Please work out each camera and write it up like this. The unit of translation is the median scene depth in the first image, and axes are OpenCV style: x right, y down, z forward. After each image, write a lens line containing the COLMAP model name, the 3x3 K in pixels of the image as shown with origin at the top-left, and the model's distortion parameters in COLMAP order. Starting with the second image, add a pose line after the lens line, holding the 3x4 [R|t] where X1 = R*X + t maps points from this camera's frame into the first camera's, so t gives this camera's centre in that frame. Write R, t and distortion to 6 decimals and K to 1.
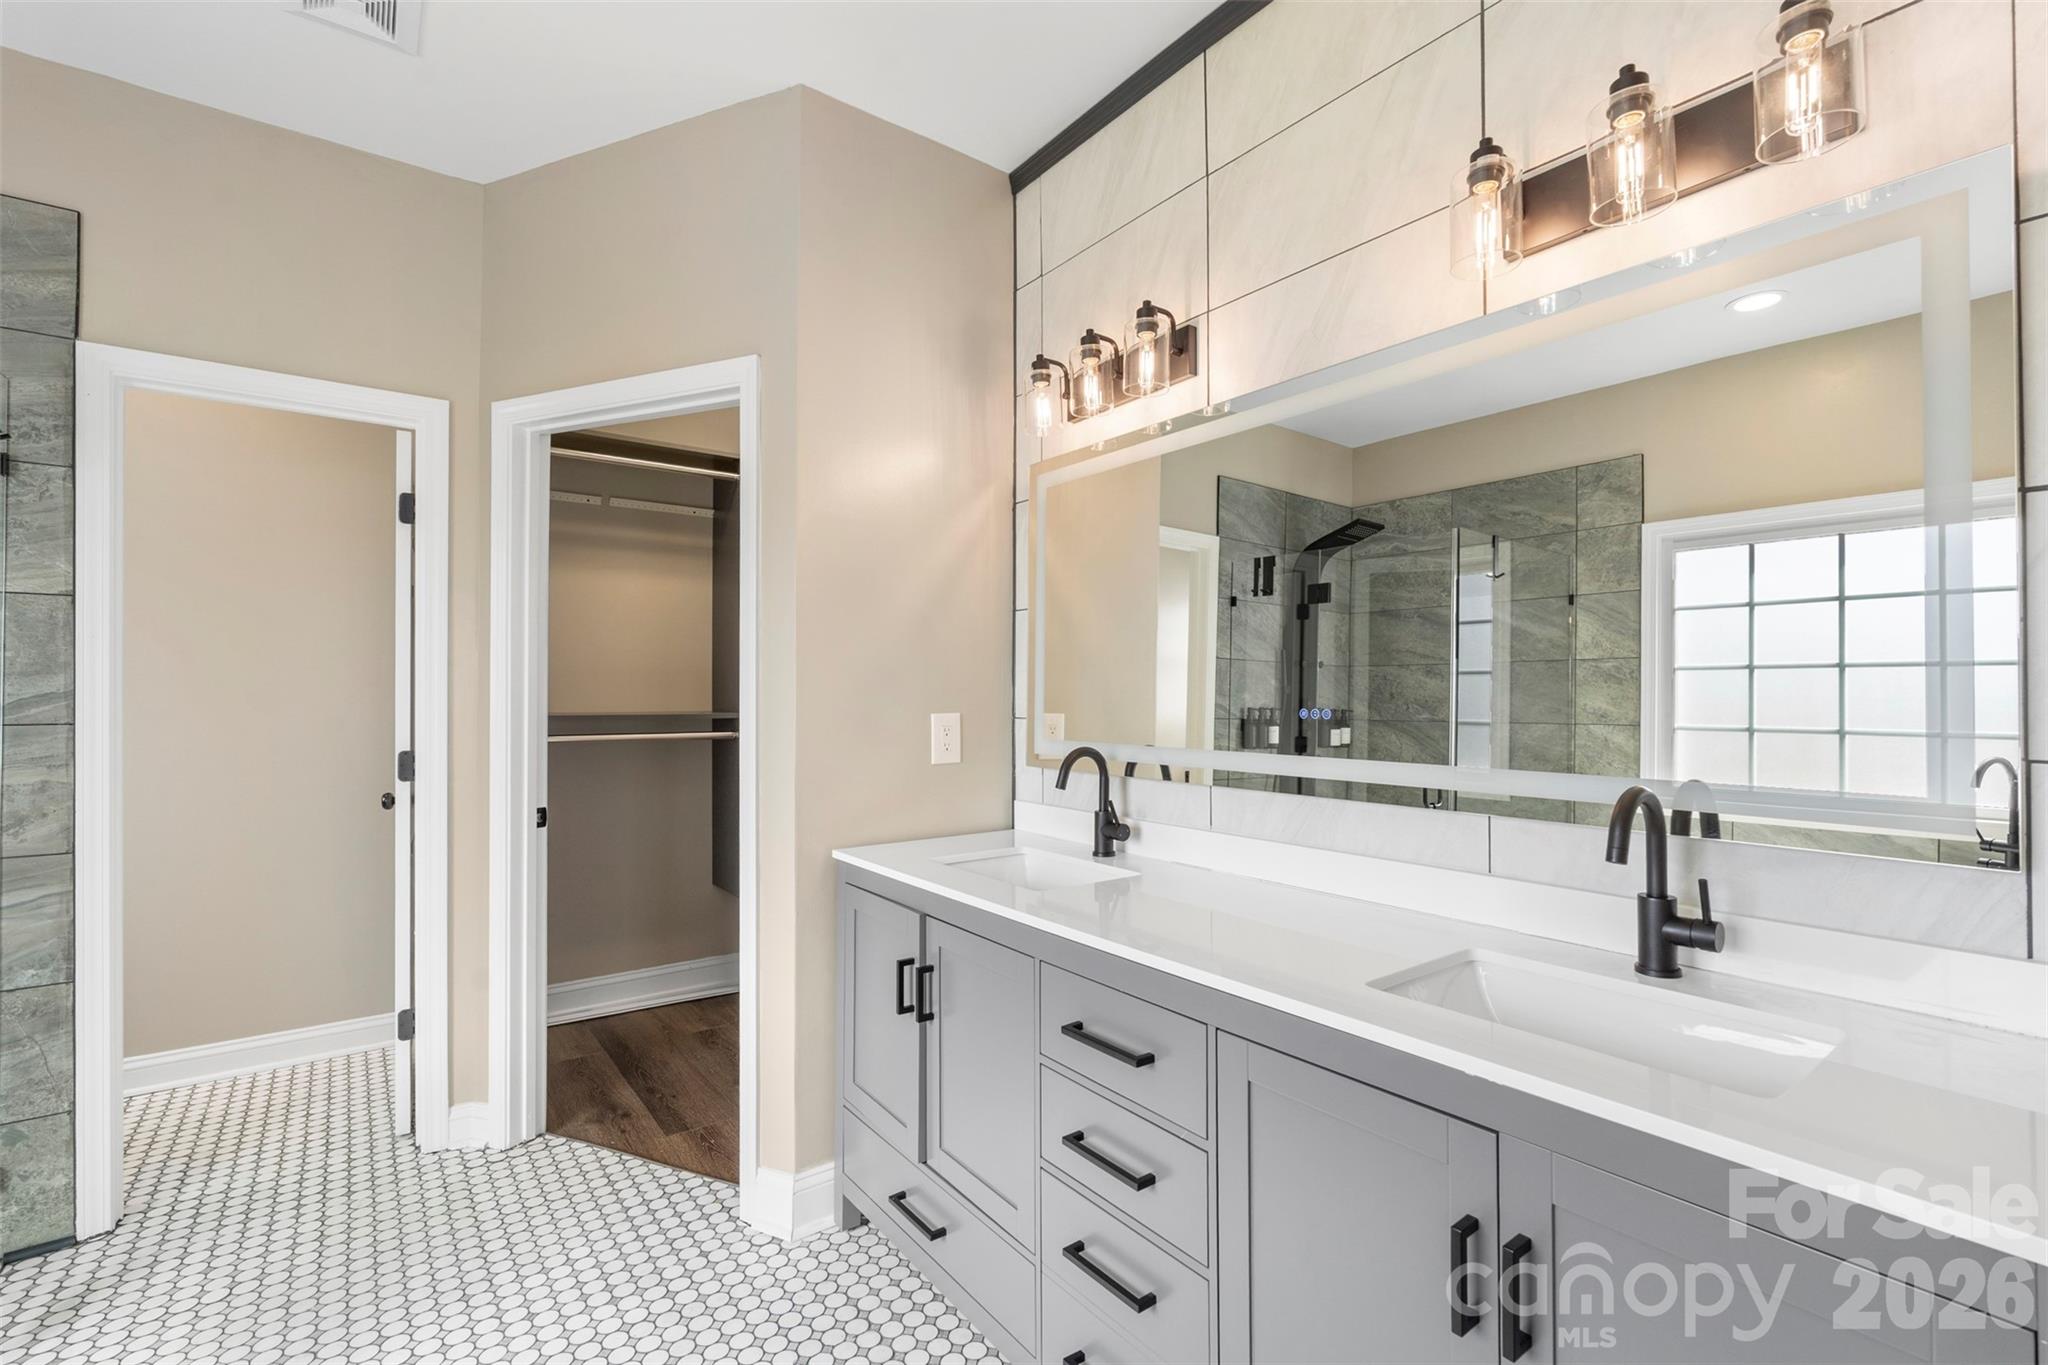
lens RADIAL K [[900.1, 0, 1027.5], [0, 900.1, 682.8], [0, 0, 1]] dist [-0.002785, 0.000109]
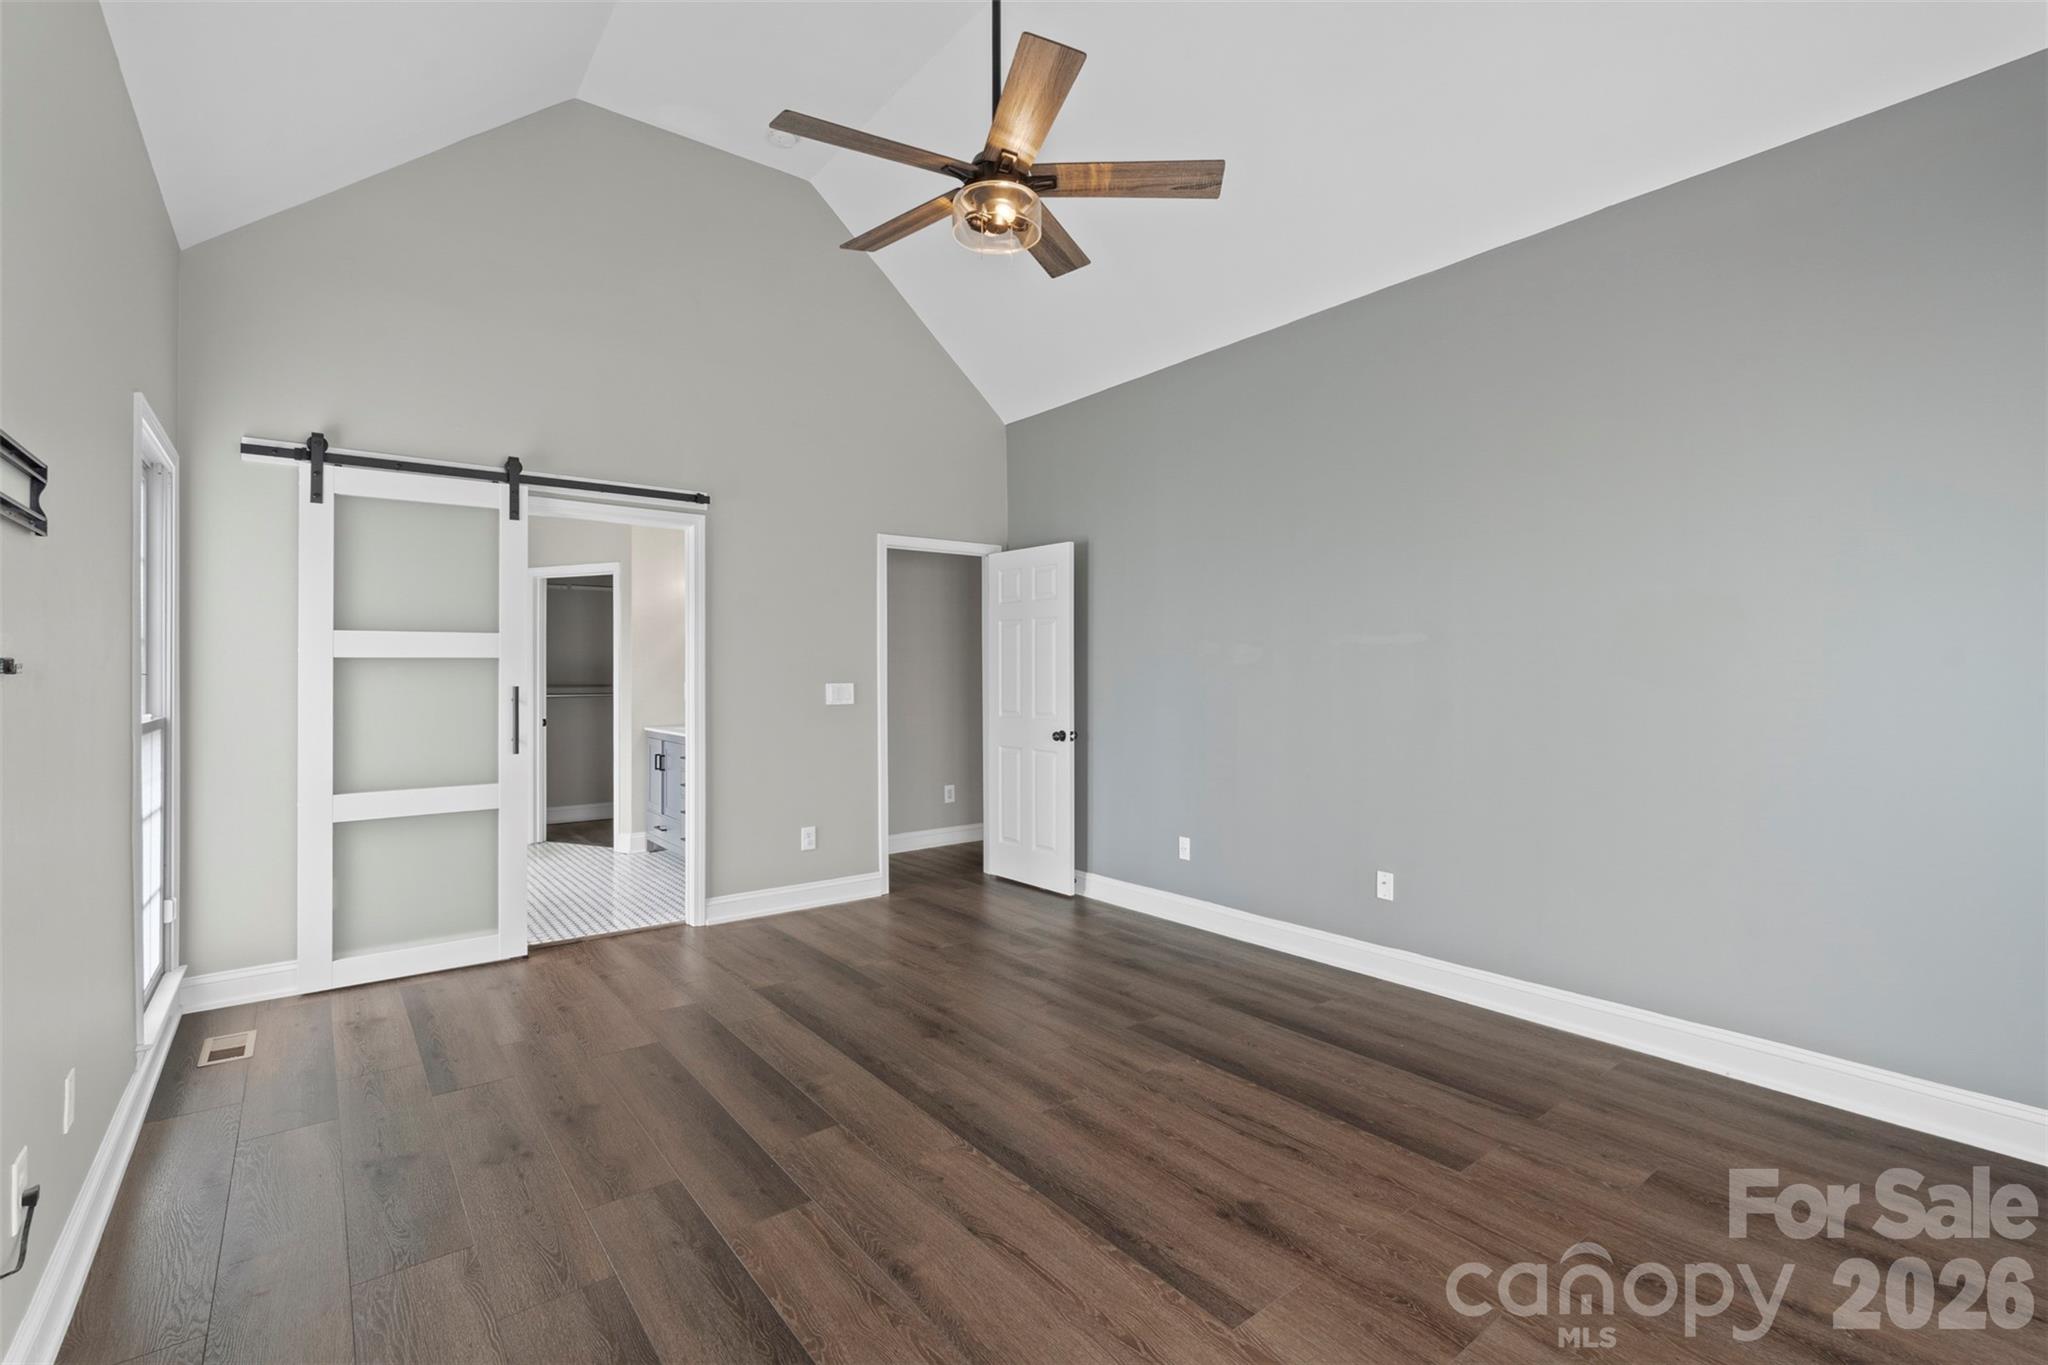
lens RADIAL K [[900.1, 0, 1027.6], [0, 900.1, 673.6], [0, 0, 1]] dist [-0.002785, 0.000109]
pose [[0.999674, -0.001298, 0.025495, 0.883748], [0.001117, 0.999974, 0.007106, -0.013082], [-0.025504, -0.007075, 0.999650, -1.824477]]
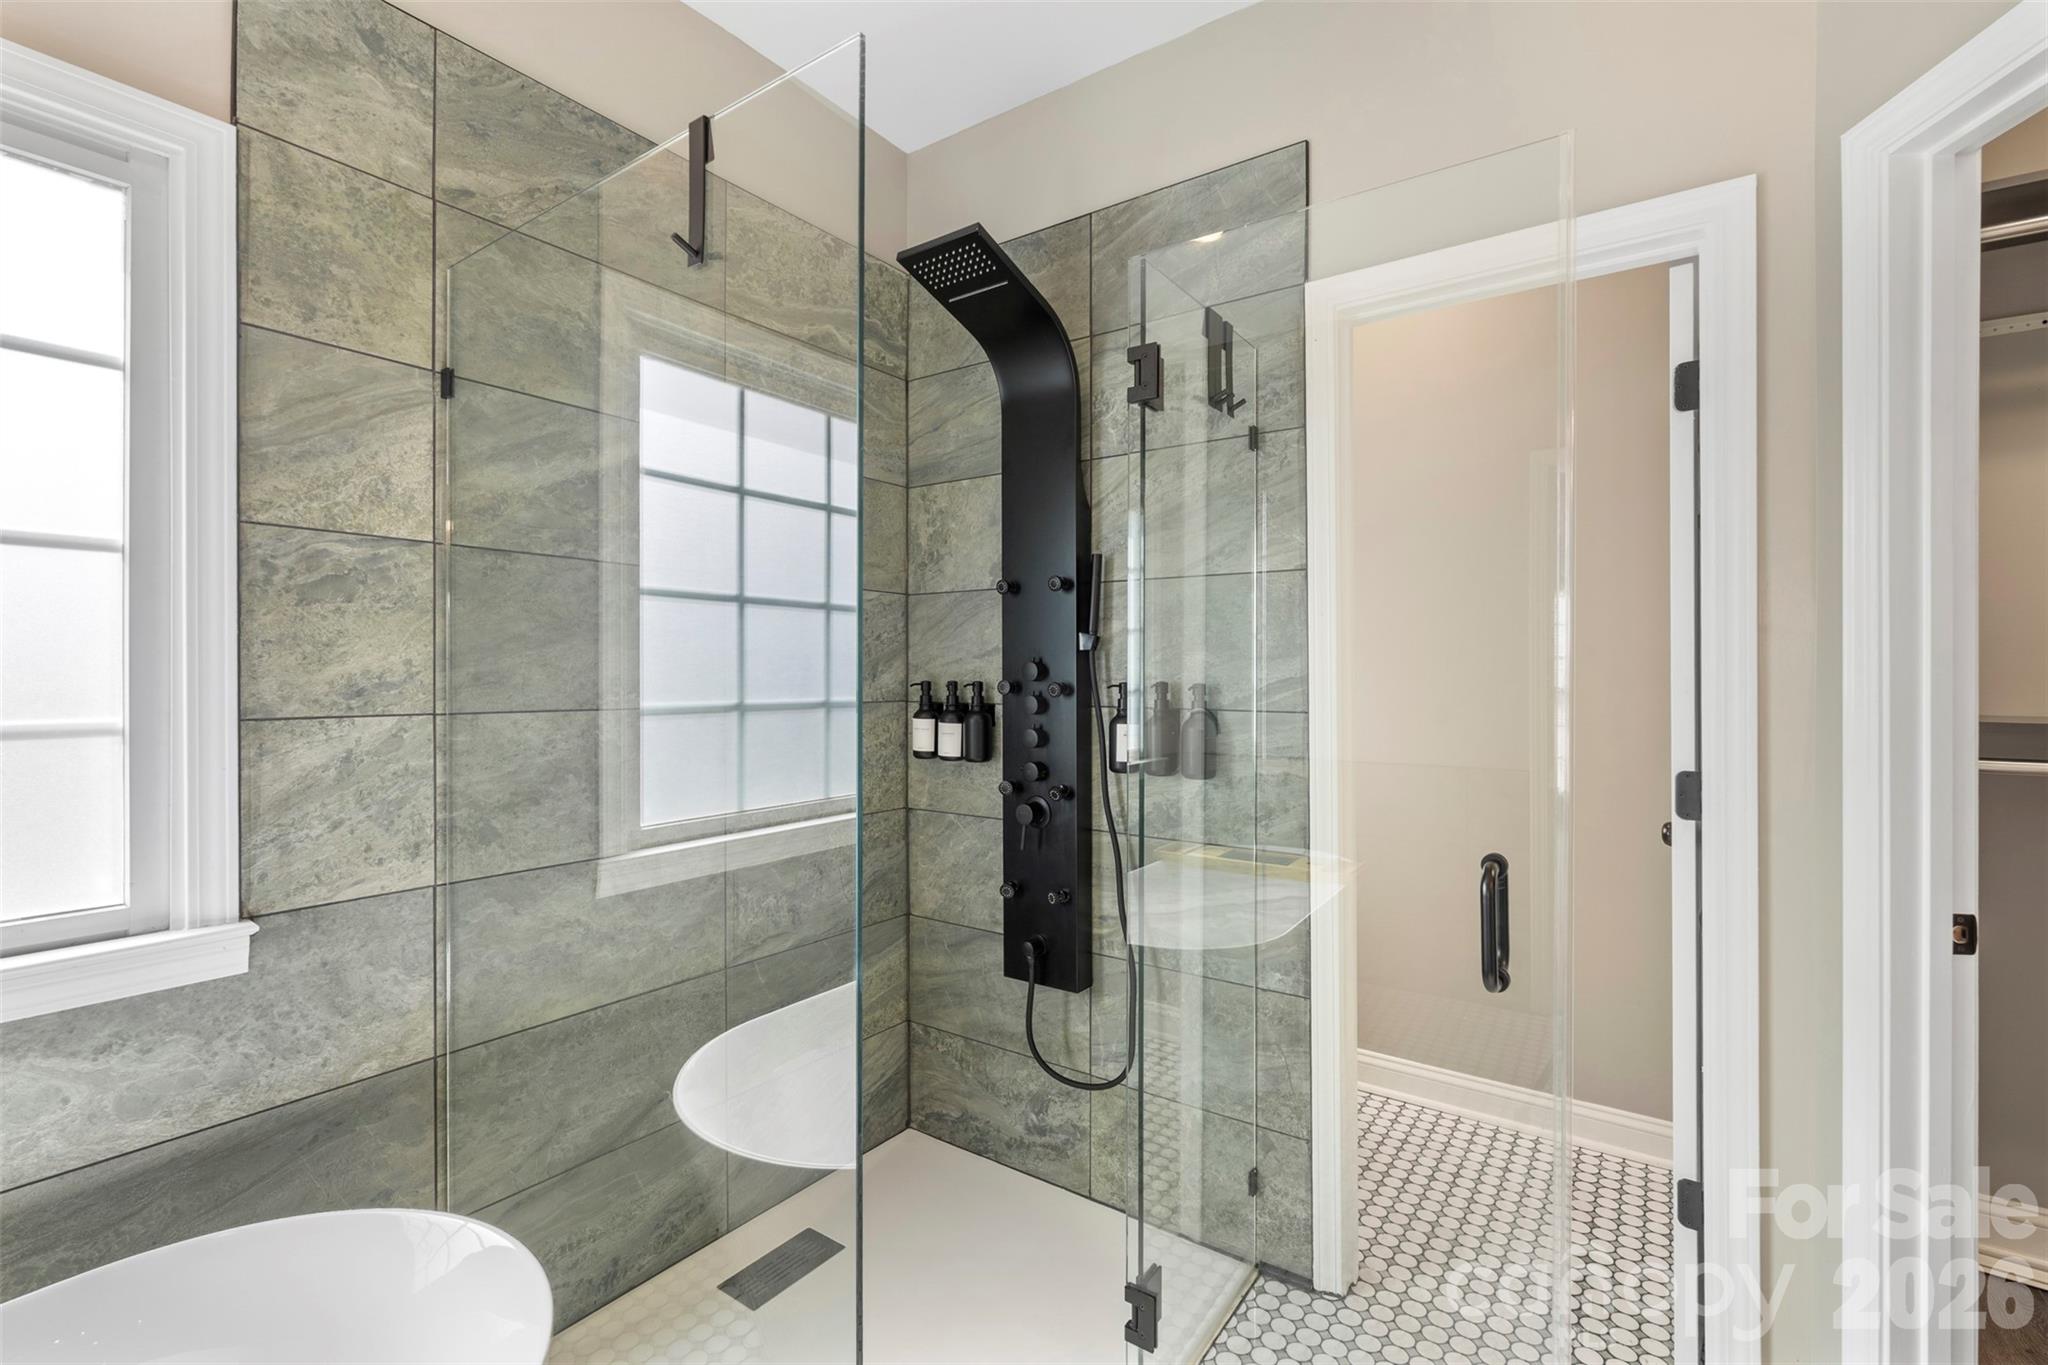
lens RADIAL K [[900.1, 0, 1032.6], [0, 900.1, 673.5], [0, 0, 1]] dist [-0.002785, 0.000109]
pose [[0.300468, -0.002913, -0.953787, -0.244217], [0.006345, 0.999979, -0.001055, 0.005310], [0.953771, -0.005735, 0.300480, 0.398773]]
